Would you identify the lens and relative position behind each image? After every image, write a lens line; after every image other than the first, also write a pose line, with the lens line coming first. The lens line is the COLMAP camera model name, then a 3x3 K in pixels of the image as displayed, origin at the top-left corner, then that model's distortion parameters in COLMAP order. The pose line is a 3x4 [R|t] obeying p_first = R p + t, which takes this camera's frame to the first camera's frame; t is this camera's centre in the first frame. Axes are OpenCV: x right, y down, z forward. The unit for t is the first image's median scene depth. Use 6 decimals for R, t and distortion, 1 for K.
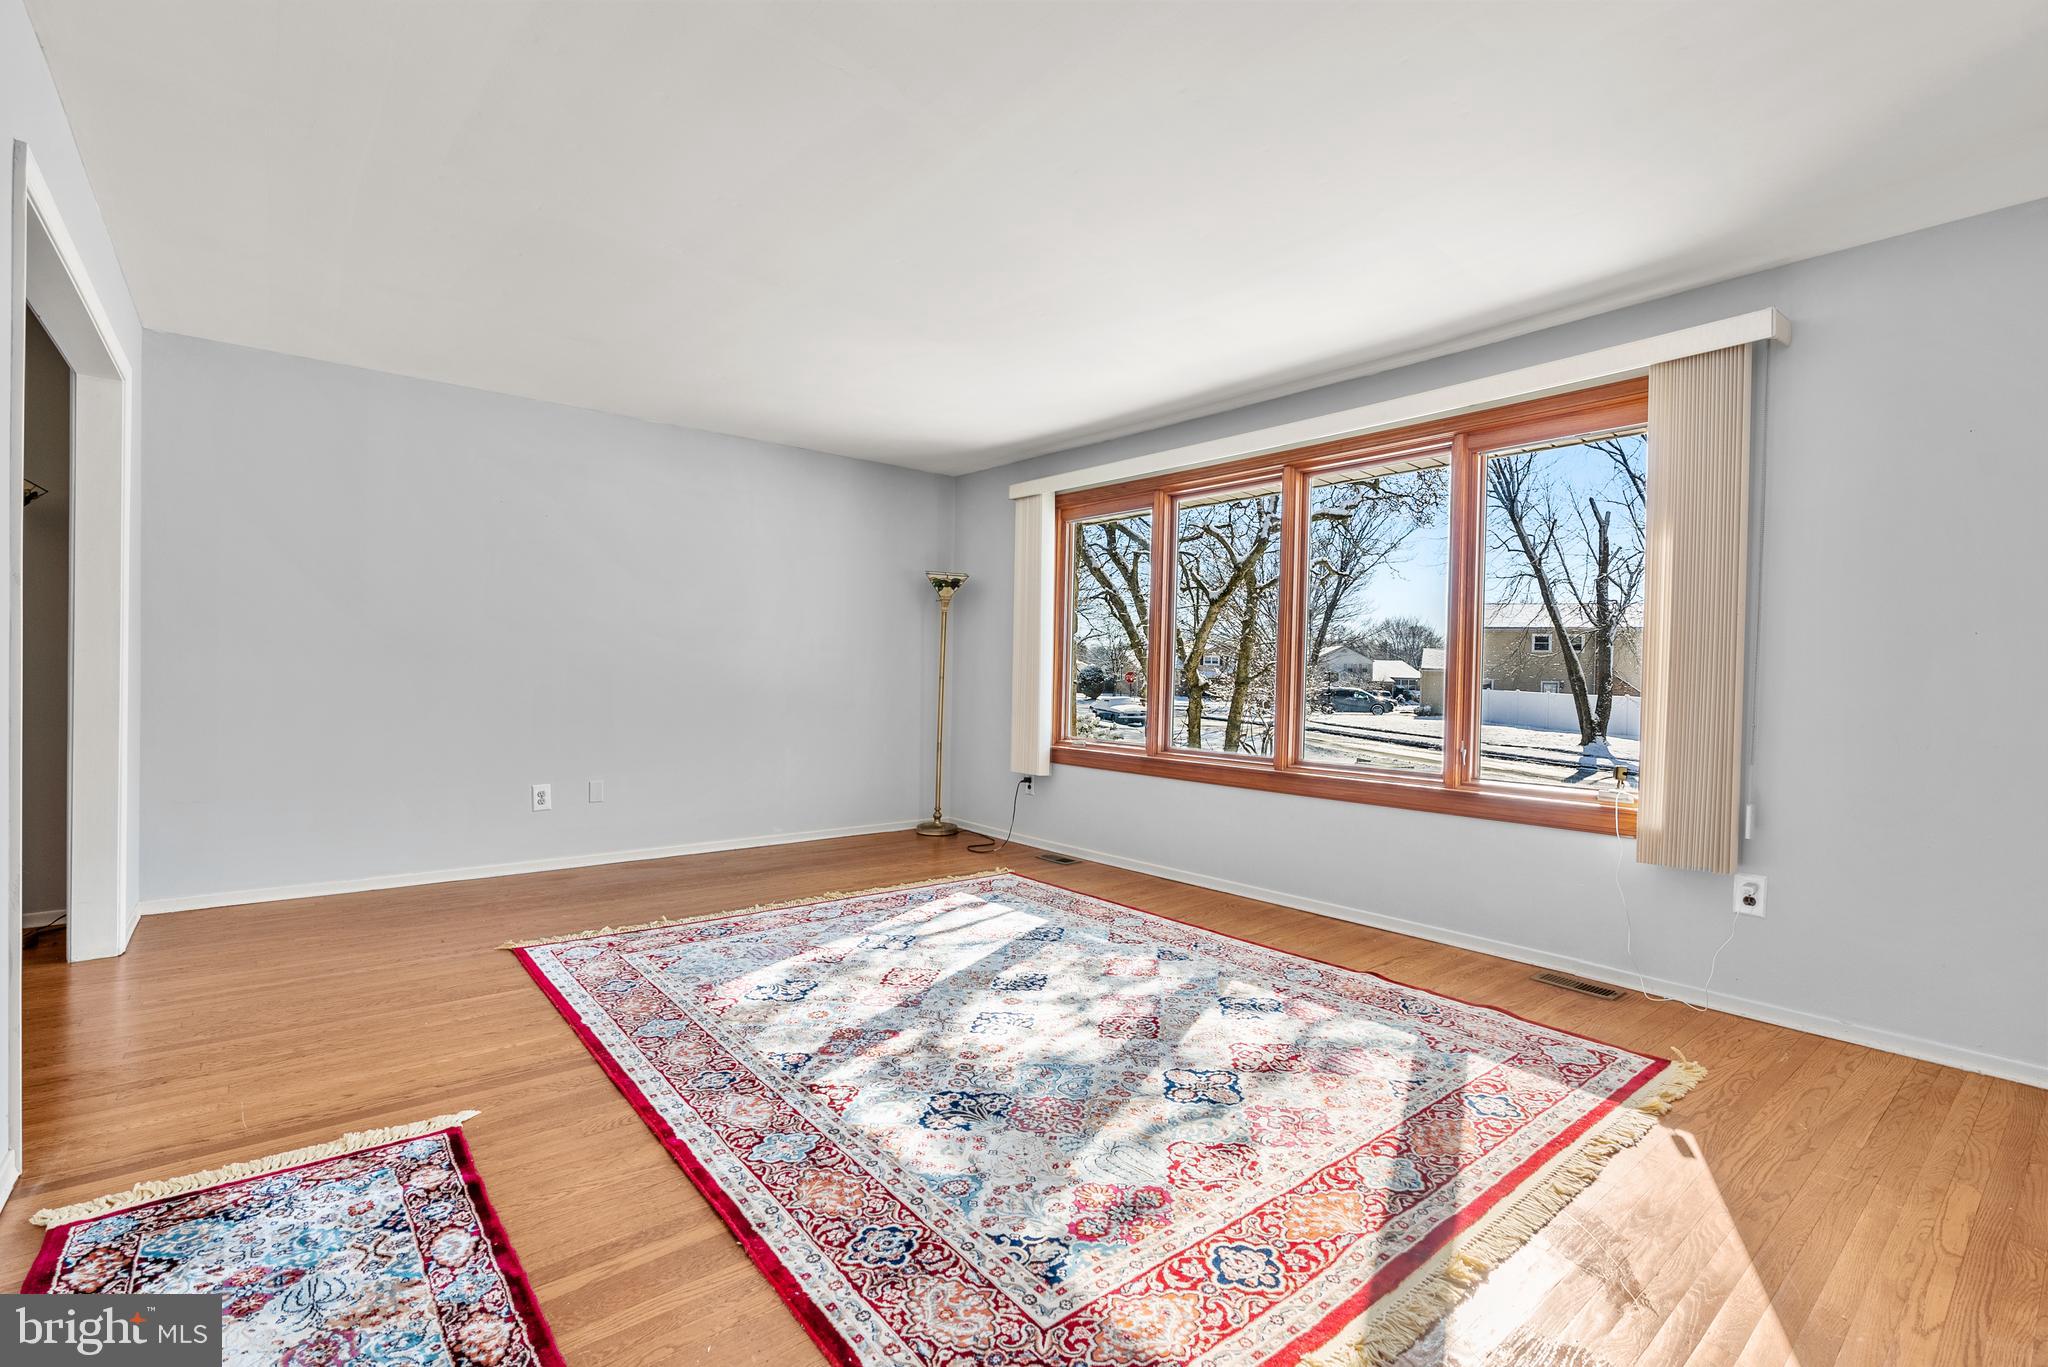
lens RADIAL K [[930.5, 0, 1040.6], [0, 930.5, 681.8], [0, 0, 1]] dist [-0.003619, 0.000866]
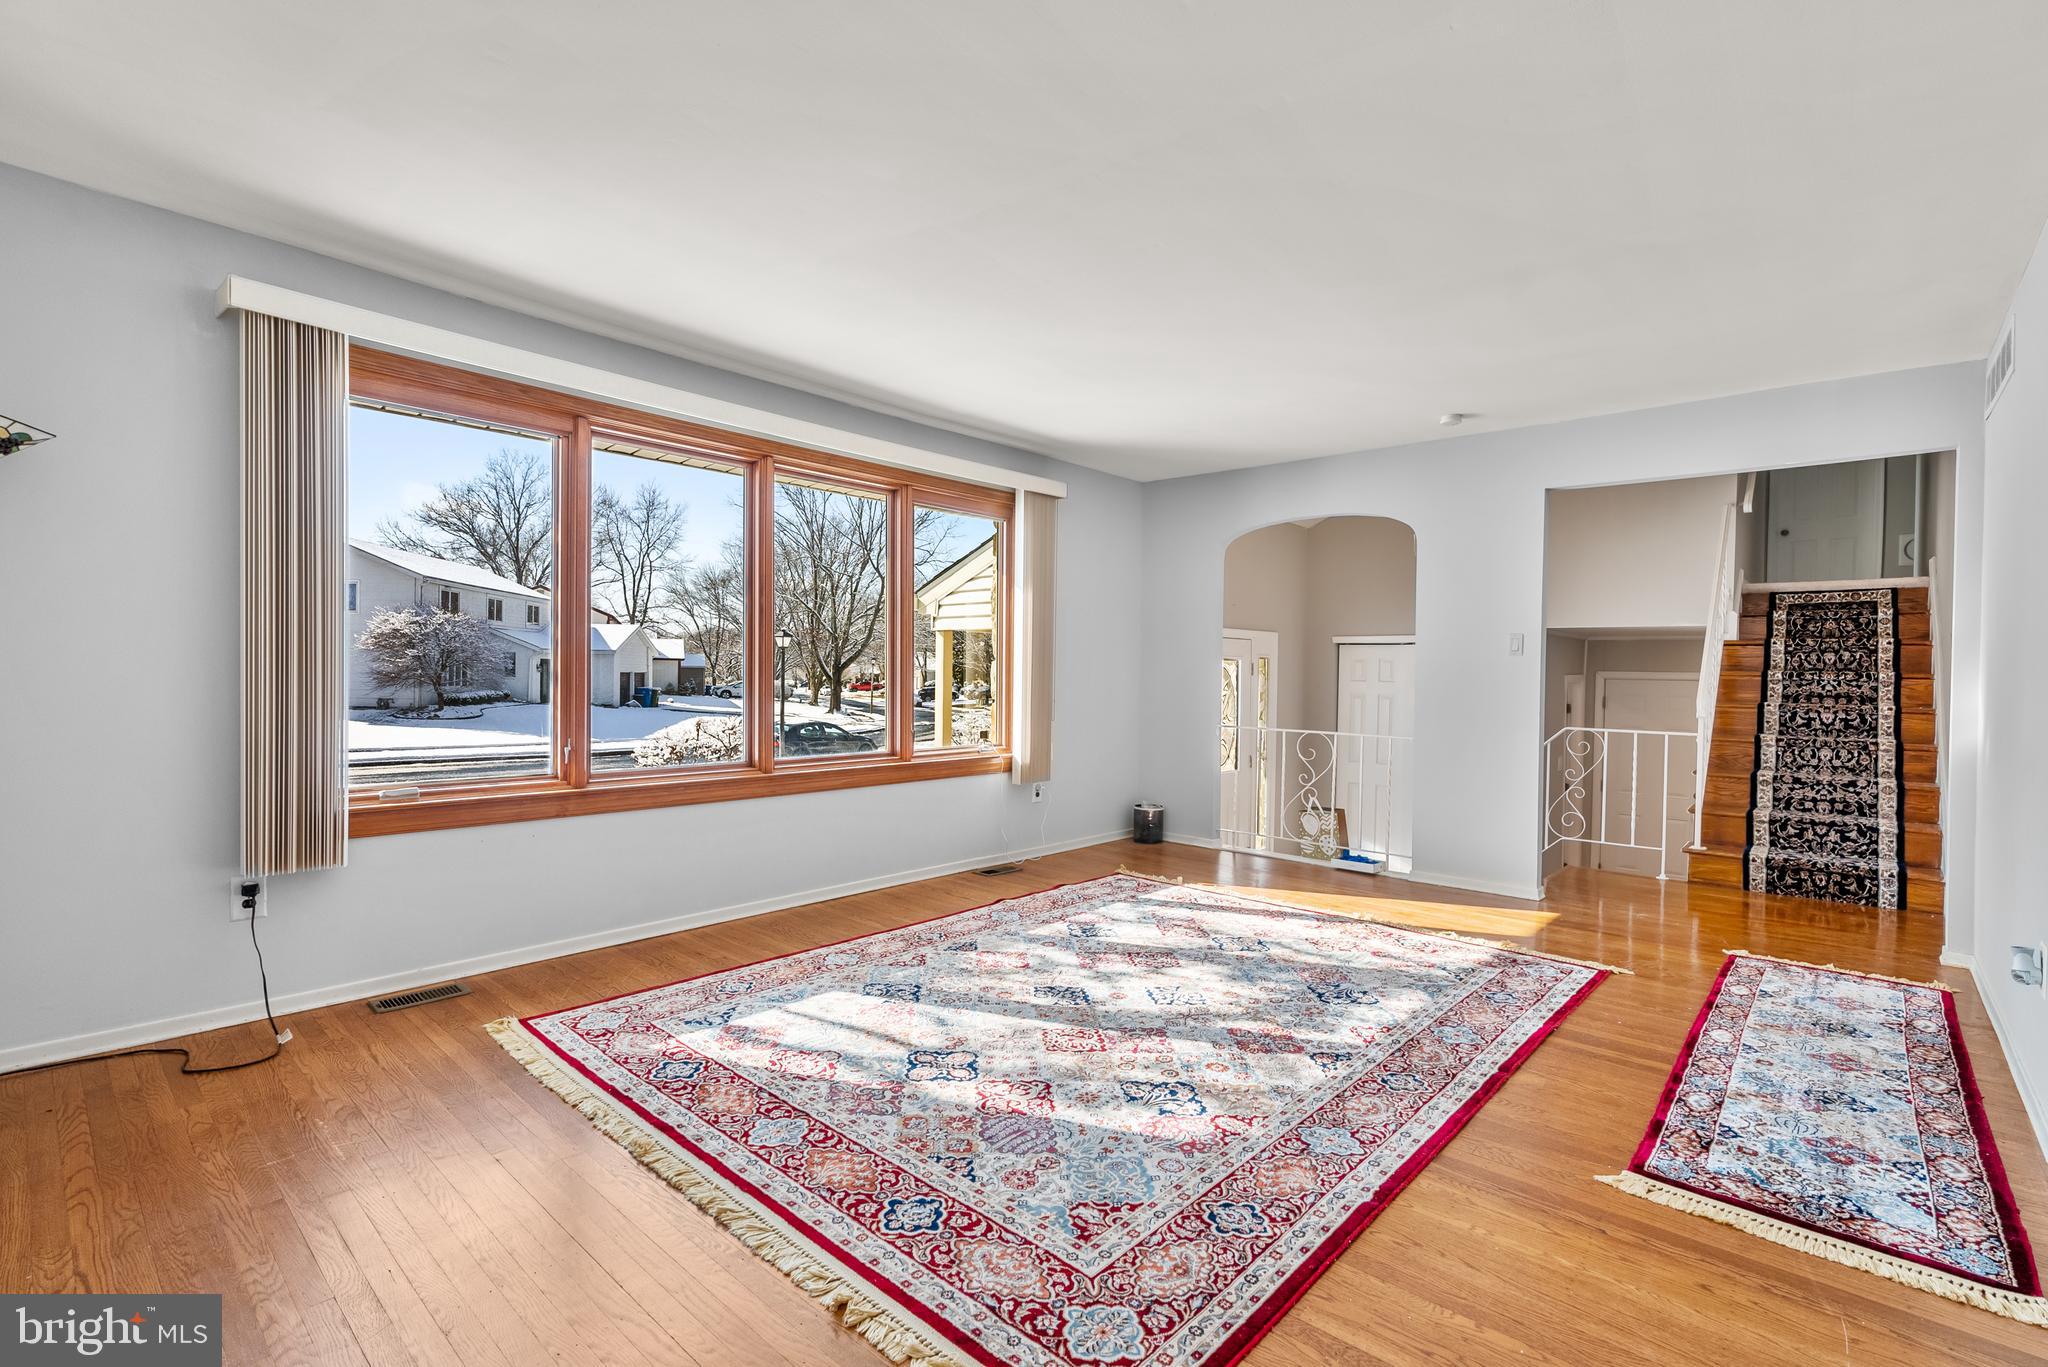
lens RADIAL K [[930.5, 0, 1040.6], [0, 930.5, 681.8], [0, 0, 1]] dist [-0.003619, 0.000866]
pose [[-0.147560, -0.032730, 0.988511, -1.017772], [-0.011489, 0.999442, 0.031377, -0.046204], [-0.988986, -0.006727, -0.147854, 1.202632]]
